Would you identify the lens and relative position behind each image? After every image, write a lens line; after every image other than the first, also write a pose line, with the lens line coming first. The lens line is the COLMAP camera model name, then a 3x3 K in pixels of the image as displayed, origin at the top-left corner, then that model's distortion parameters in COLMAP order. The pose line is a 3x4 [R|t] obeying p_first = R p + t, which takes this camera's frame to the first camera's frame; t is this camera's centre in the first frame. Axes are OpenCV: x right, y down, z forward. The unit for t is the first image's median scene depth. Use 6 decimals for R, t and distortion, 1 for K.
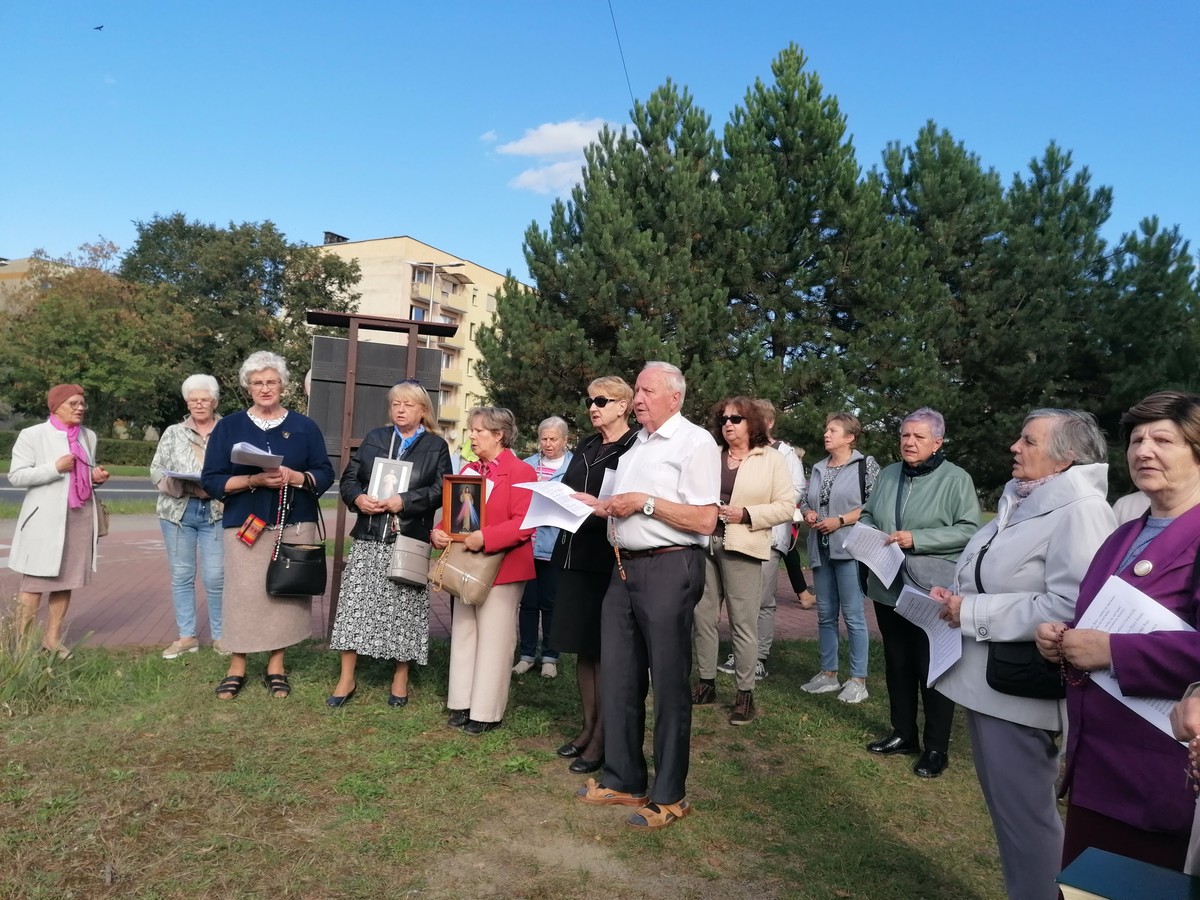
lens RADIAL K [[894.5, 0, 611.4], [0, 894.5, 450.7], [0, 0, 1]] dist [0.085219, -0.099498]
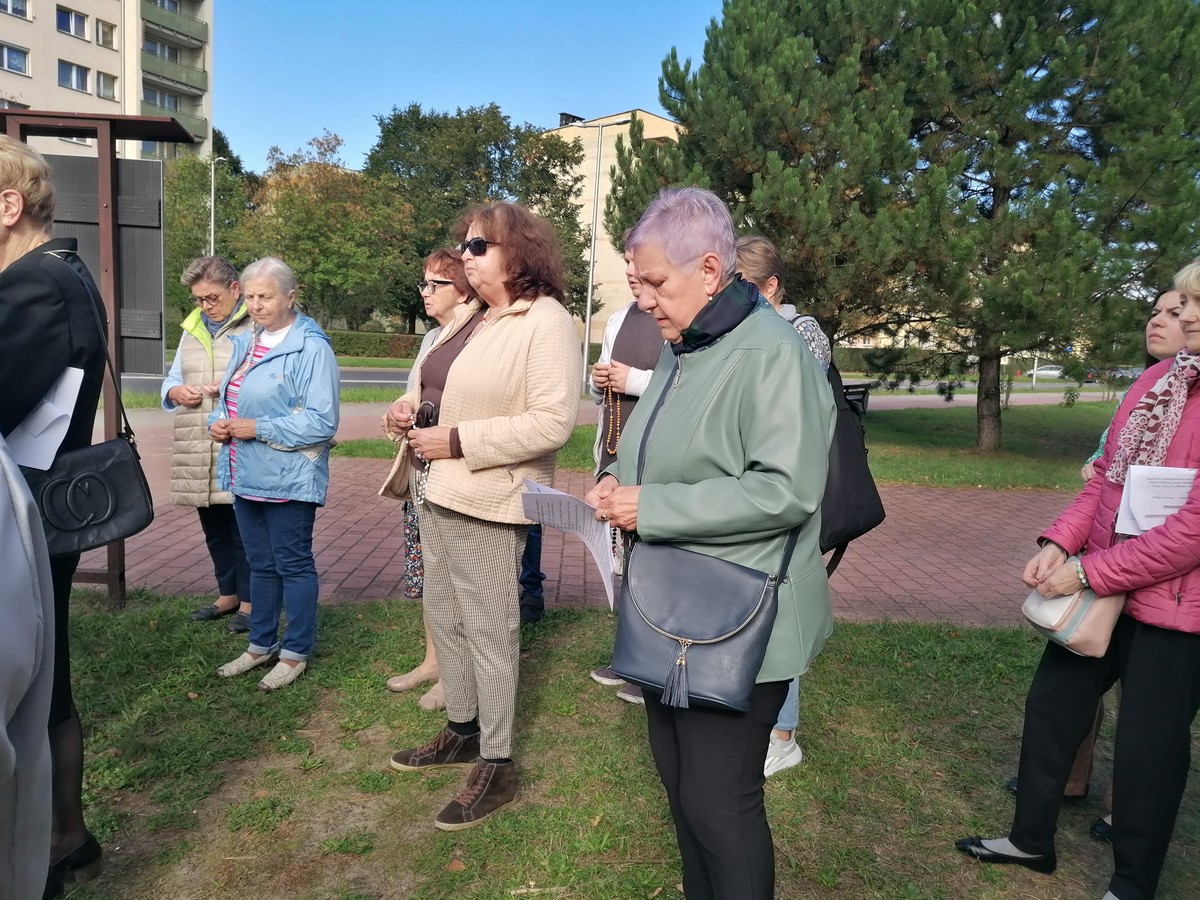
lens RADIAL K [[894.5, 0, 632.5], [0, 894.5, 450.2], [0, 0, 1]] dist [0.085219, -0.099498]
pose [[0.959823, 0.021969, -0.279745, 0.061607], [0.011994, 0.992808, 0.119118, 0.003450], [0.280350, -0.117688, 0.952656, 0.091883]]
